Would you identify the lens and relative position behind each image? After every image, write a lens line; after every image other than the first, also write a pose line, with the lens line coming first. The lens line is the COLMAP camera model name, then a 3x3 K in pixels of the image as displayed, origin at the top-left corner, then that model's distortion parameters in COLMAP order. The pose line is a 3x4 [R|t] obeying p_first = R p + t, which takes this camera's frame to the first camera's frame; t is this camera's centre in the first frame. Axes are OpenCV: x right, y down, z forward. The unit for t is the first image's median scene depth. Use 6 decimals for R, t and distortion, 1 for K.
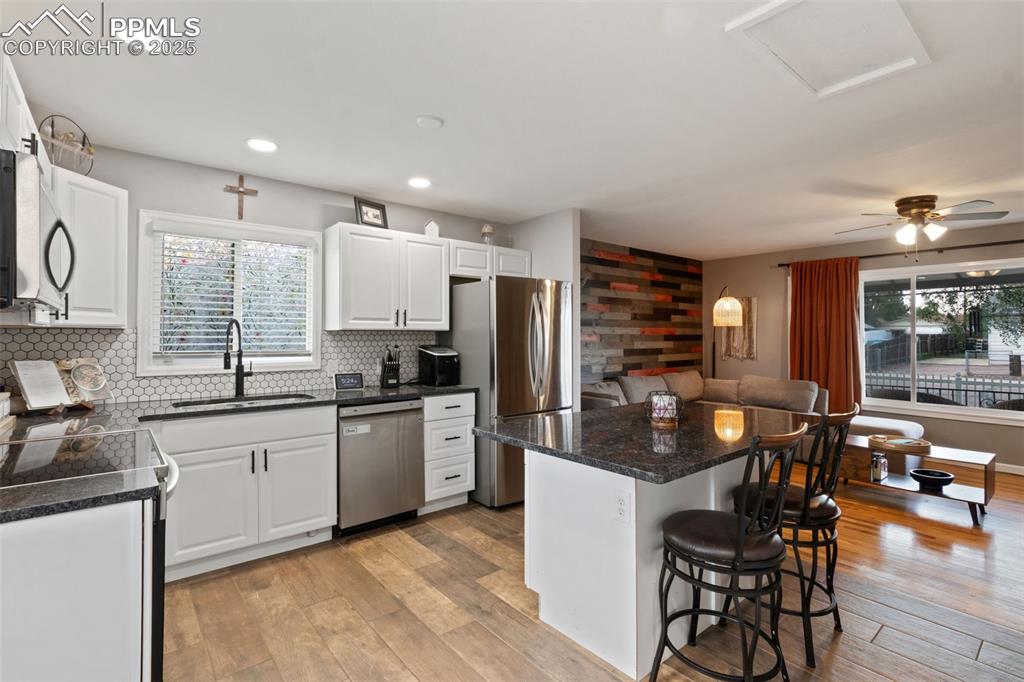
lens RADIAL K [[482.1, 0, 512.0], [0, 482.1, 341.0], [0, 0, 1]] dist [0.000001, 0.000875]
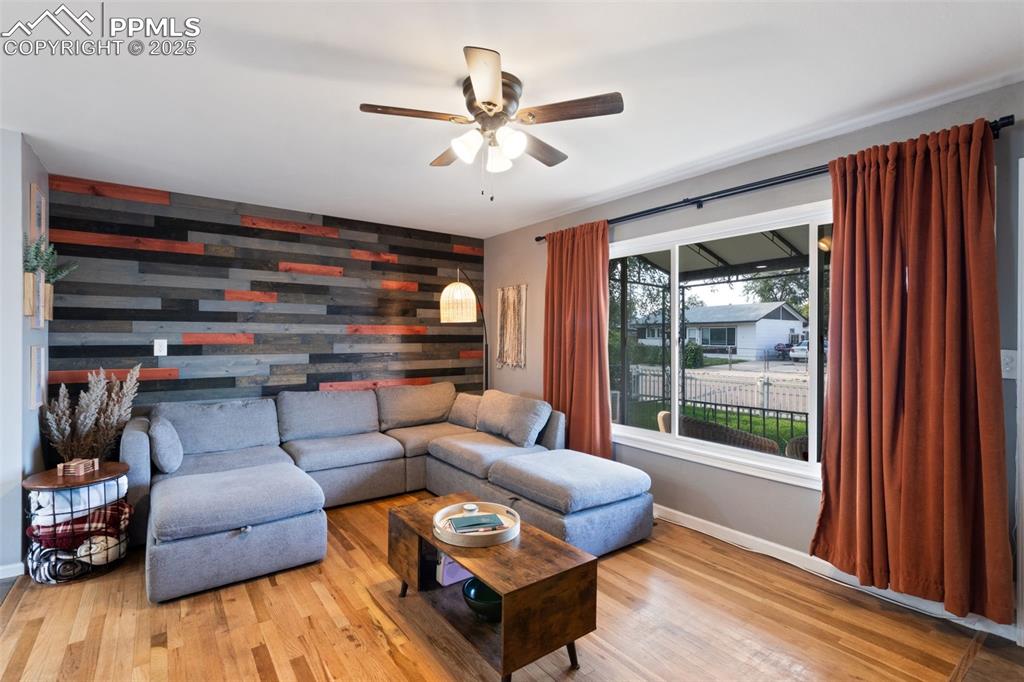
lens RADIAL K [[482.1, 0, 512.0], [0, 482.1, 341.0], [0, 0, 1]] dist [0.000001, 0.000875]
pose [[0.998721, 0.002982, -0.050472, 0.562863], [-0.003215, 0.999985, -0.004538, -0.000448], [0.050458, 0.004695, 0.998715, 0.278409]]
